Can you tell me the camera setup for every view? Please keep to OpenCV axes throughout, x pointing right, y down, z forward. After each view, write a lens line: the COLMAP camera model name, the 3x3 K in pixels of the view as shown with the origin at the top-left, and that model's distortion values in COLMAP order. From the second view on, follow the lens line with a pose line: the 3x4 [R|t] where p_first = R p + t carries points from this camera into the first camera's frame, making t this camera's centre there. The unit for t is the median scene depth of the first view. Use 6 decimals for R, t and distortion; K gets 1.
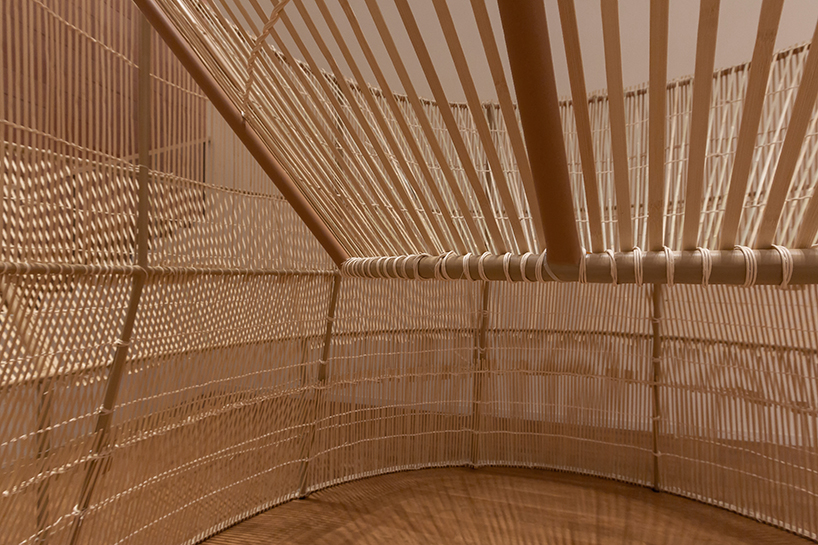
lens RADIAL K [[382.0, 0, 408.7], [0, 382.0, 273.0], [0, 0, 1]] dist [0.001488, 0.000331]
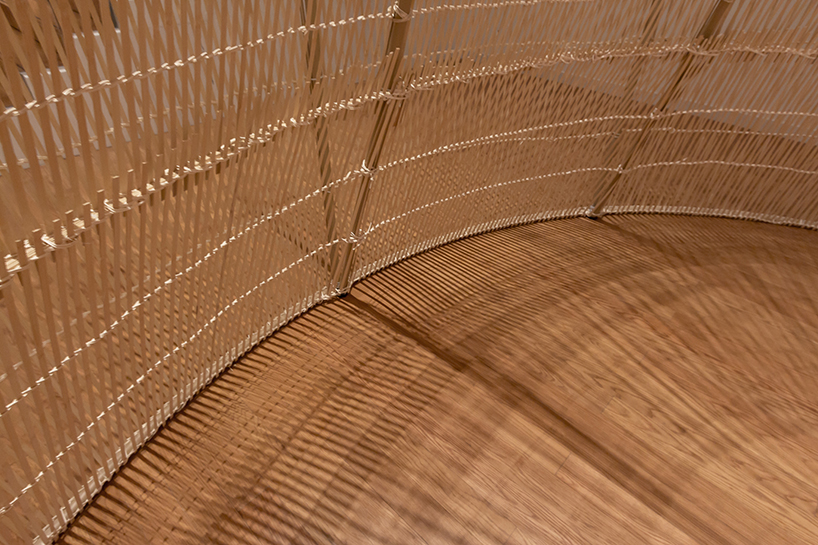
lens RADIAL K [[488.9, 0, 409.5], [0, 488.9, 272.4], [0, 0, 1]] dist [-0.003010, -0.000404]
pose [[0.864916, 0.303808, -0.399525, -0.205300], [0.008574, 0.786940, 0.616970, 0.115721], [0.501843, -0.537053, 0.678032, 0.173668]]
